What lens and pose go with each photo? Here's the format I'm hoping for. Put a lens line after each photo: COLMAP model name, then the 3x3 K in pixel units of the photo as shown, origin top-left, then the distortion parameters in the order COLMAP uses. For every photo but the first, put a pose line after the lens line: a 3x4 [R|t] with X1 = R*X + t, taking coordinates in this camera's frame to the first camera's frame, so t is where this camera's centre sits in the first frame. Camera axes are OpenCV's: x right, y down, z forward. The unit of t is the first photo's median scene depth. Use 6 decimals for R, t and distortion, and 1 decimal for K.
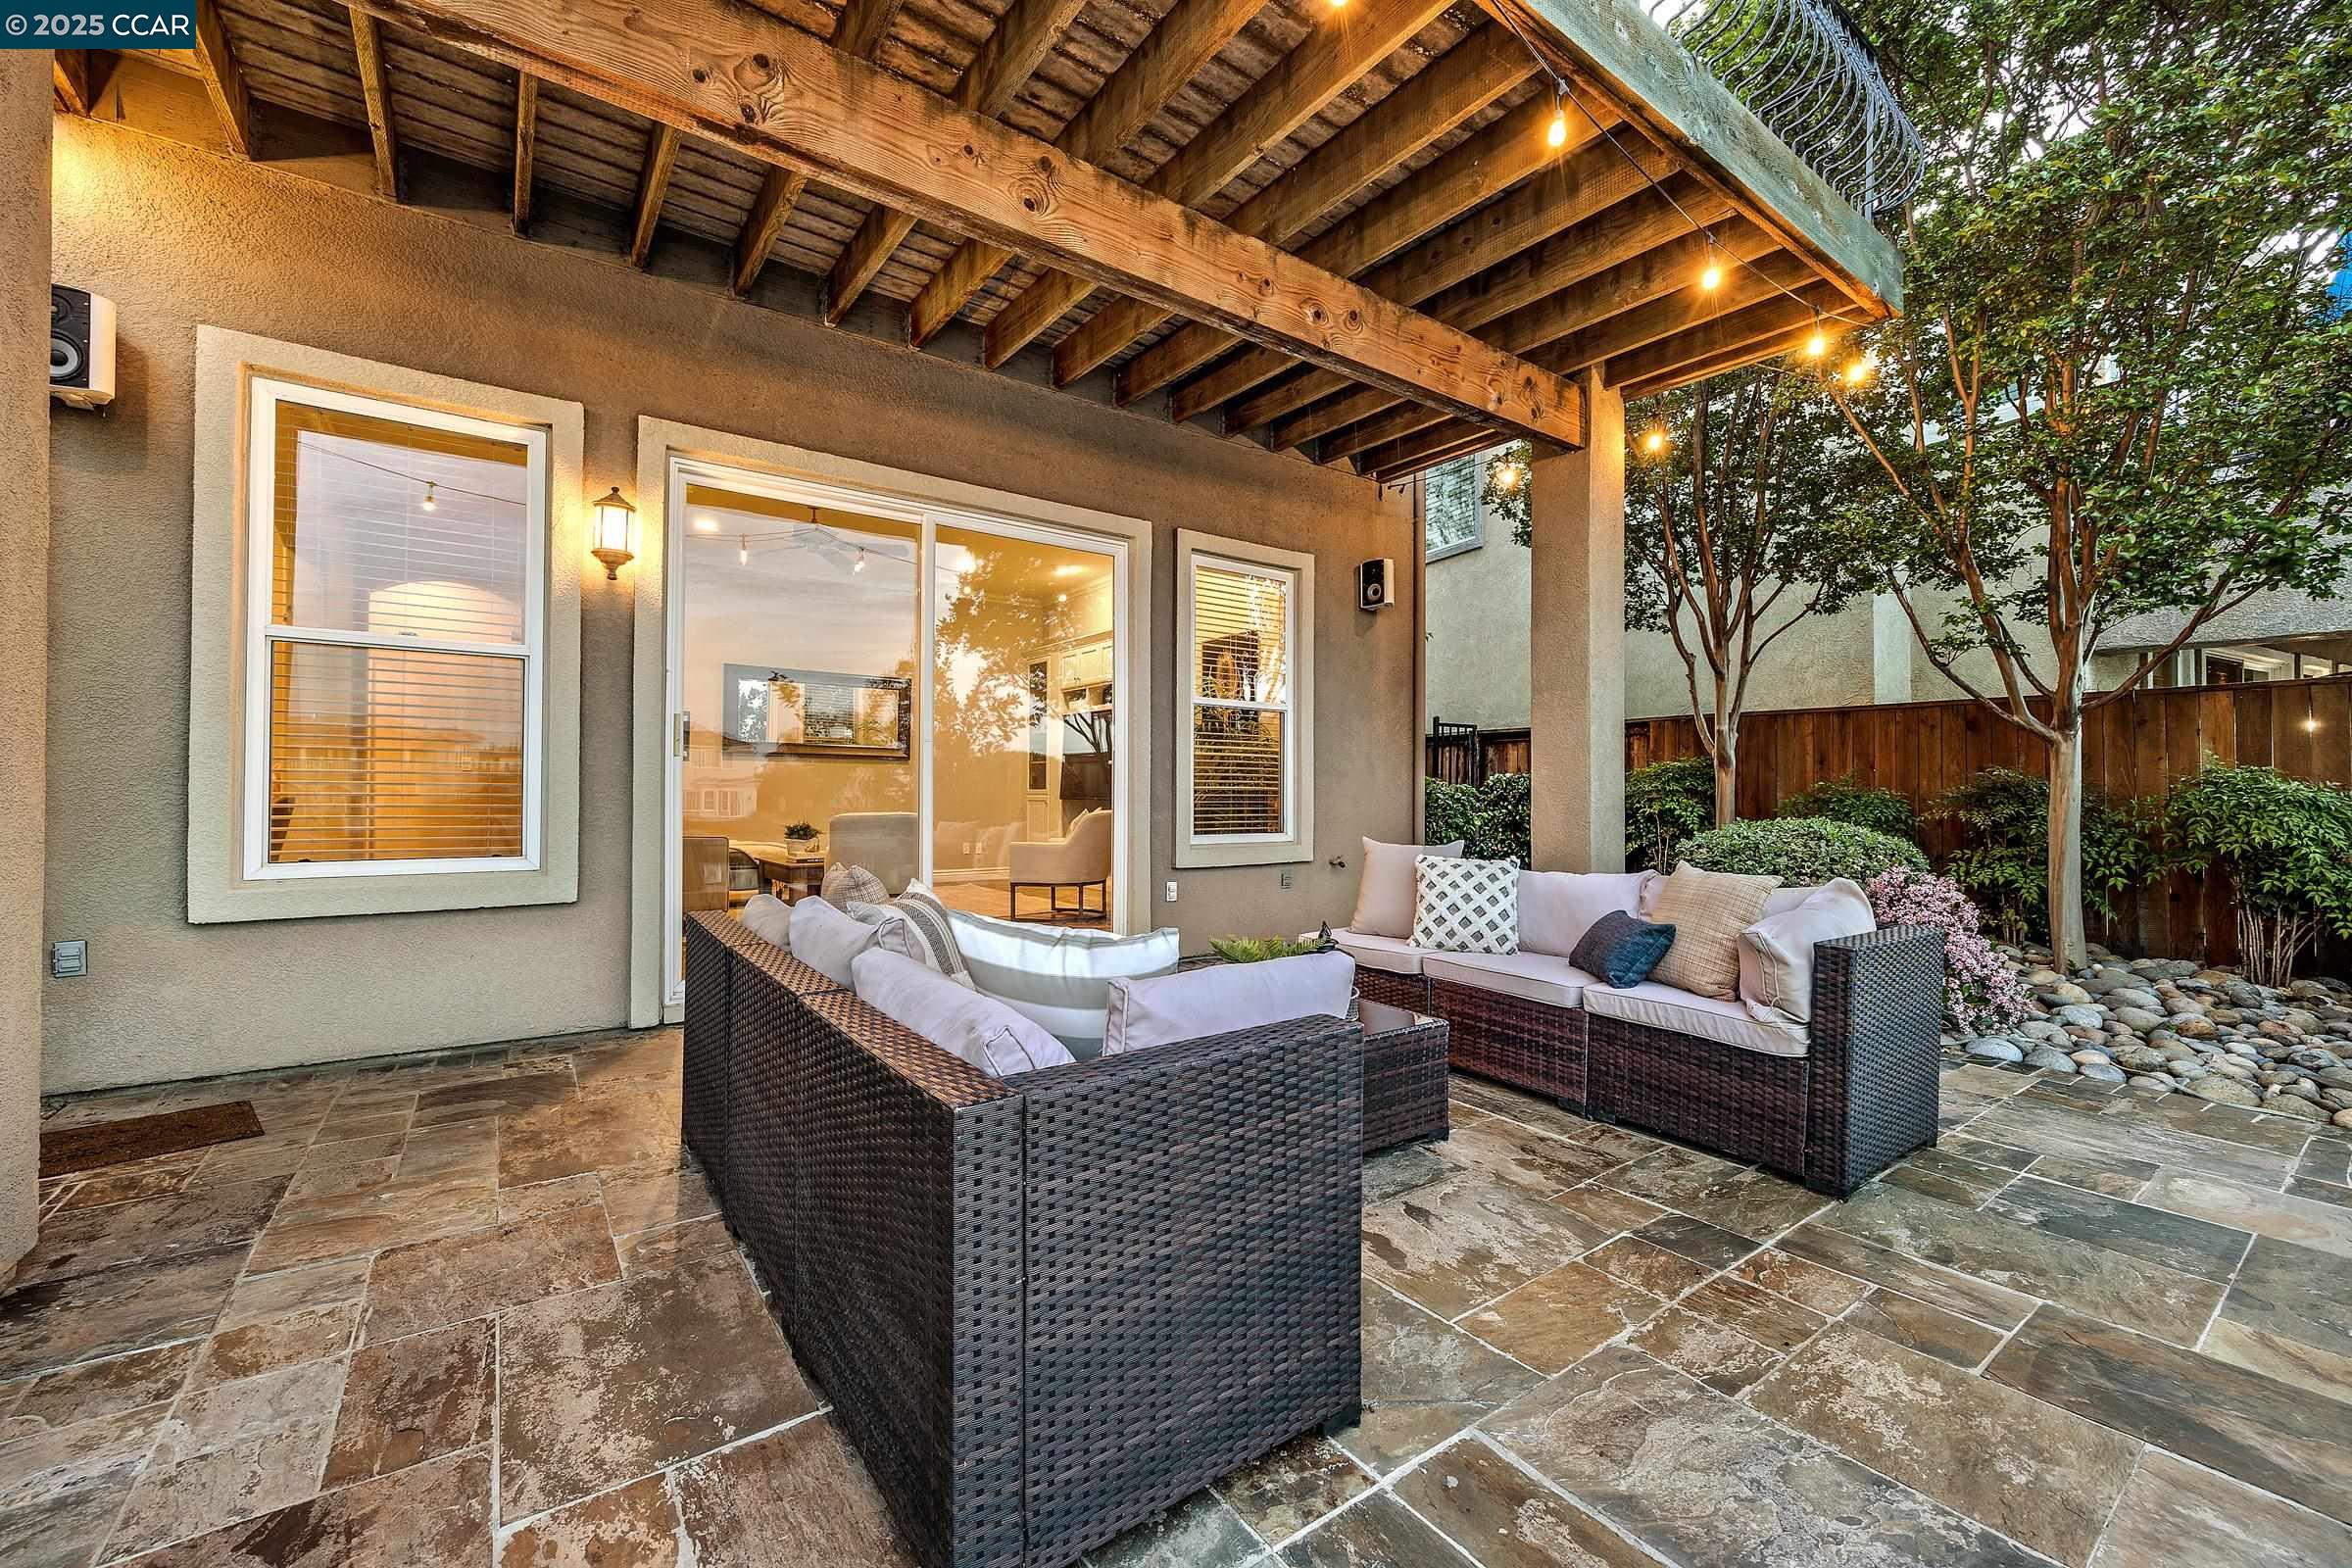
lens RADIAL K [[943.0, 0, 1182.9], [0, 943.0, 785.1], [0, 0, 1]] dist [-0.001782, -0.000560]
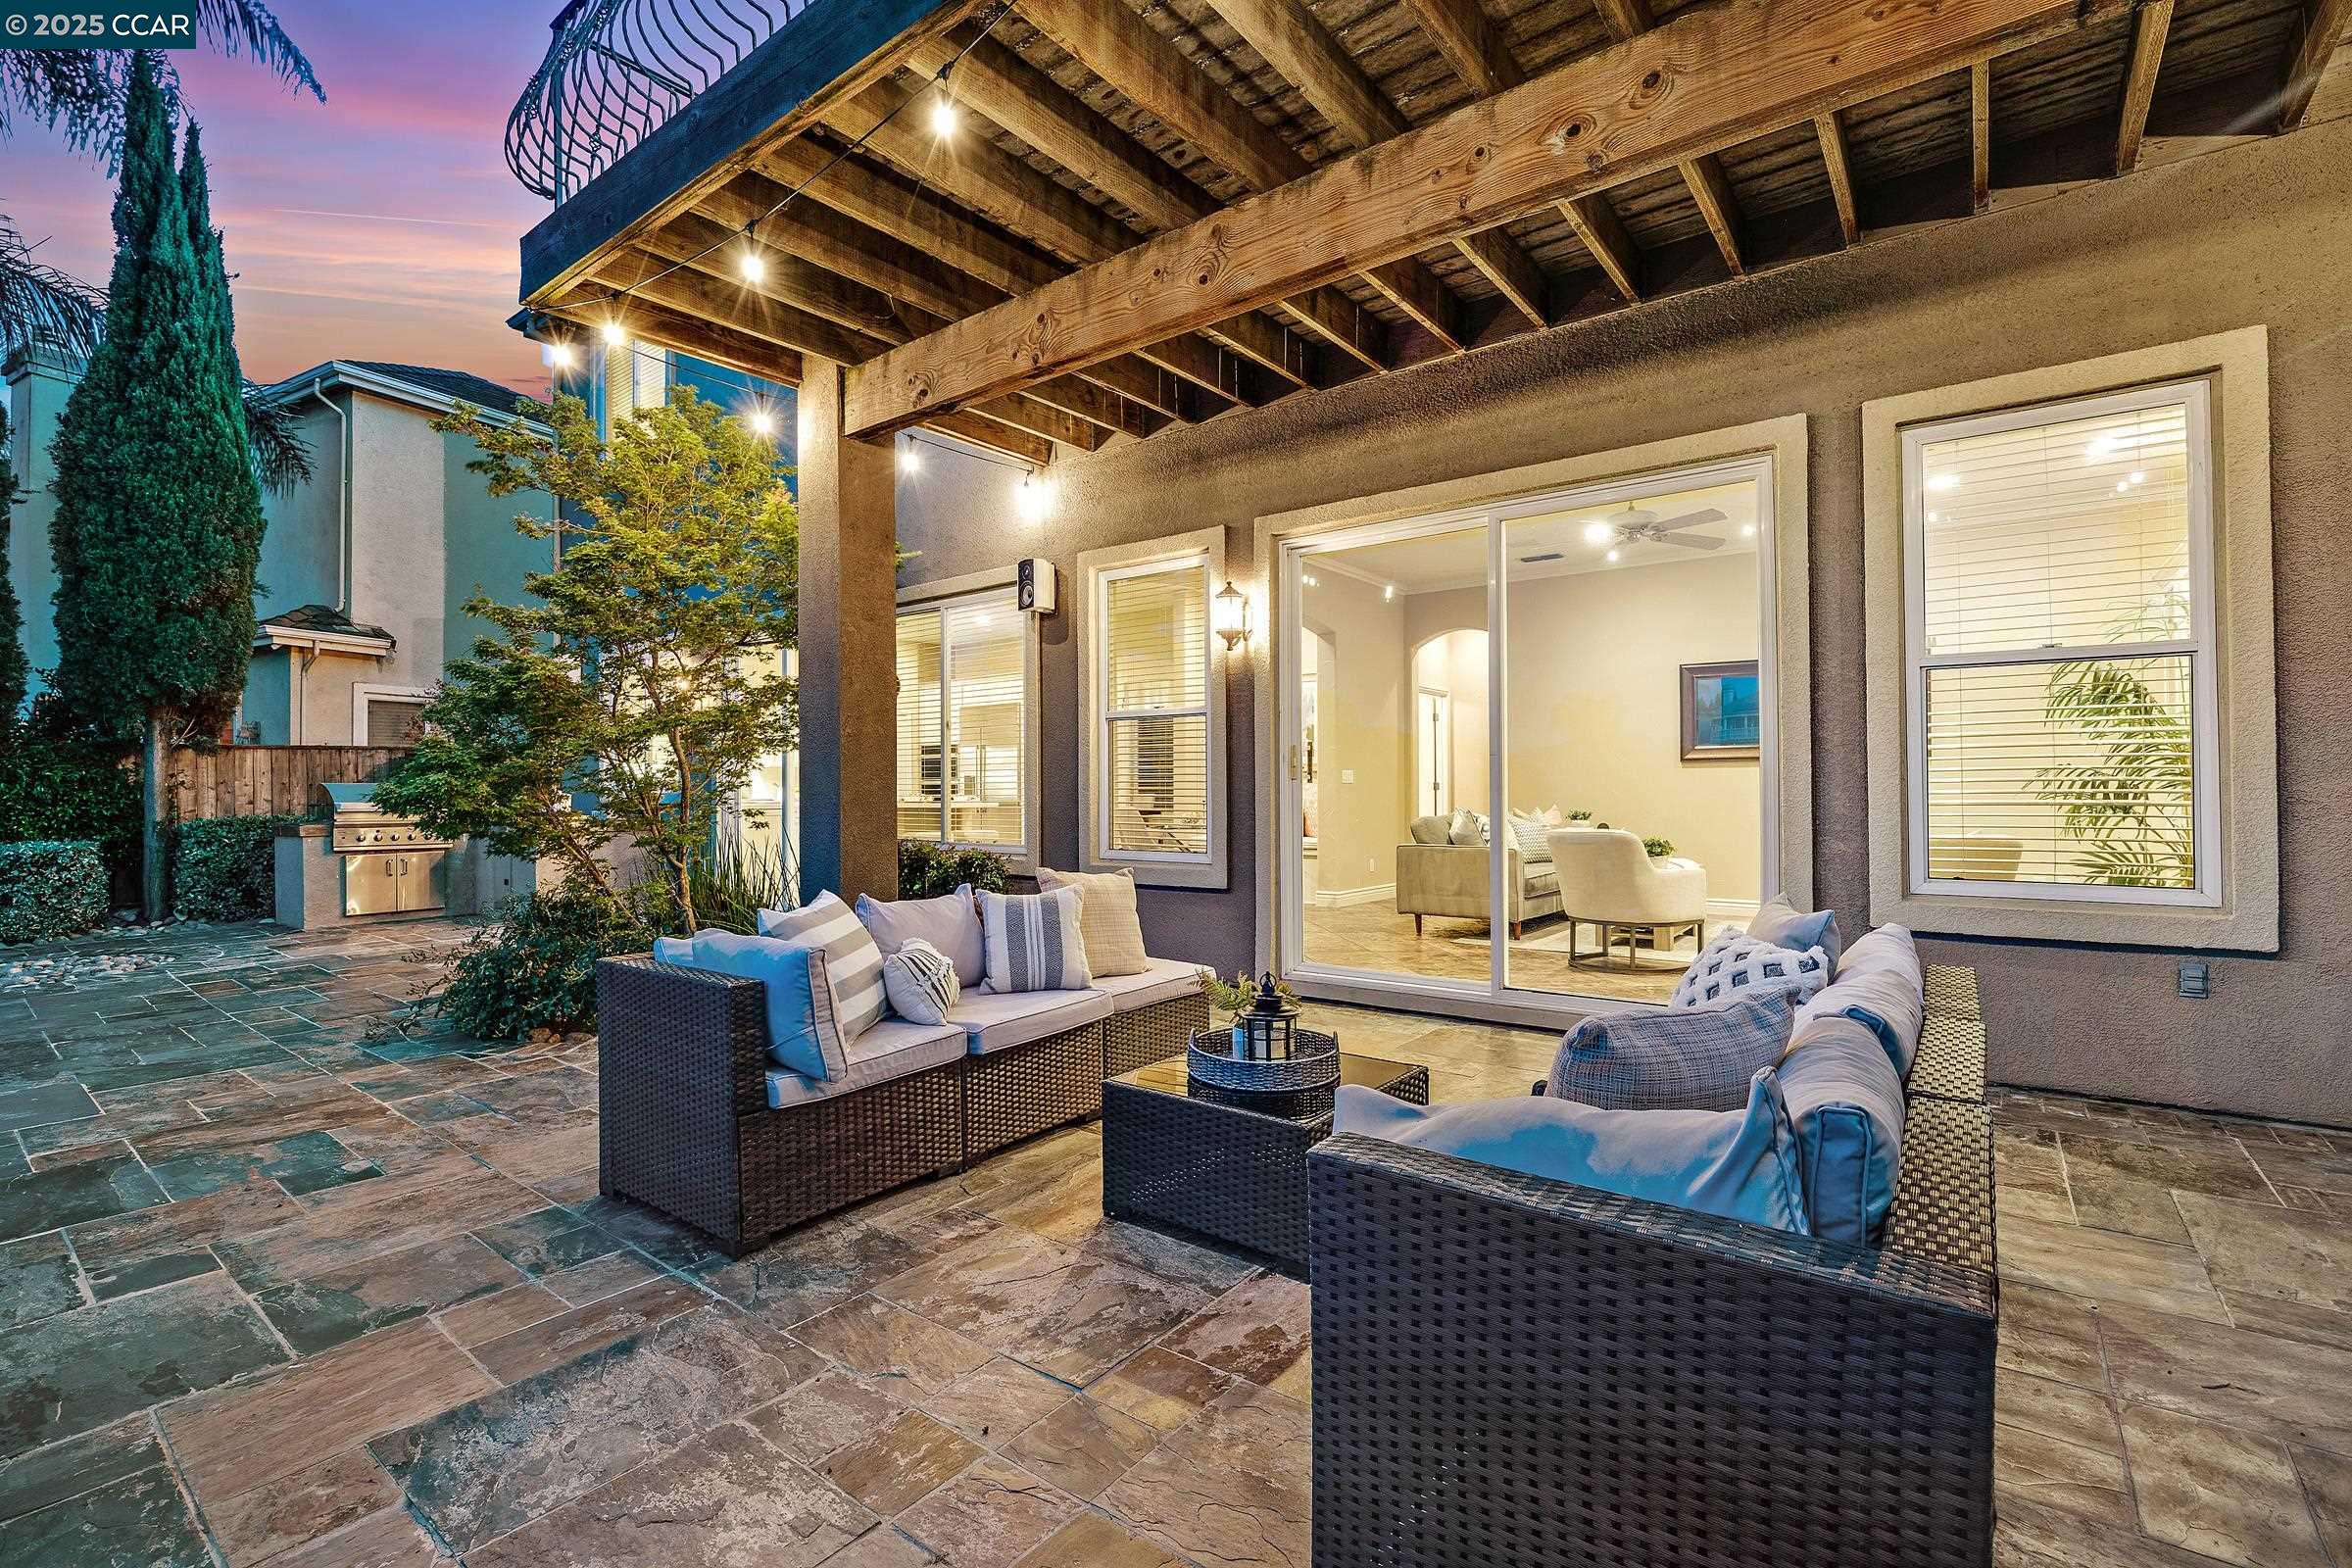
lens RADIAL K [[1061.3, 0, 1185.0], [0, 1061.3, 788.1], [0, 0, 1]] dist [-0.015548, 0.000245]
pose [[0.274814, -0.010867, -0.961436, 0.839155], [0.013635, 0.999880, -0.007404, -0.013336], [0.961401, -0.011075, 0.274929, 0.527442]]
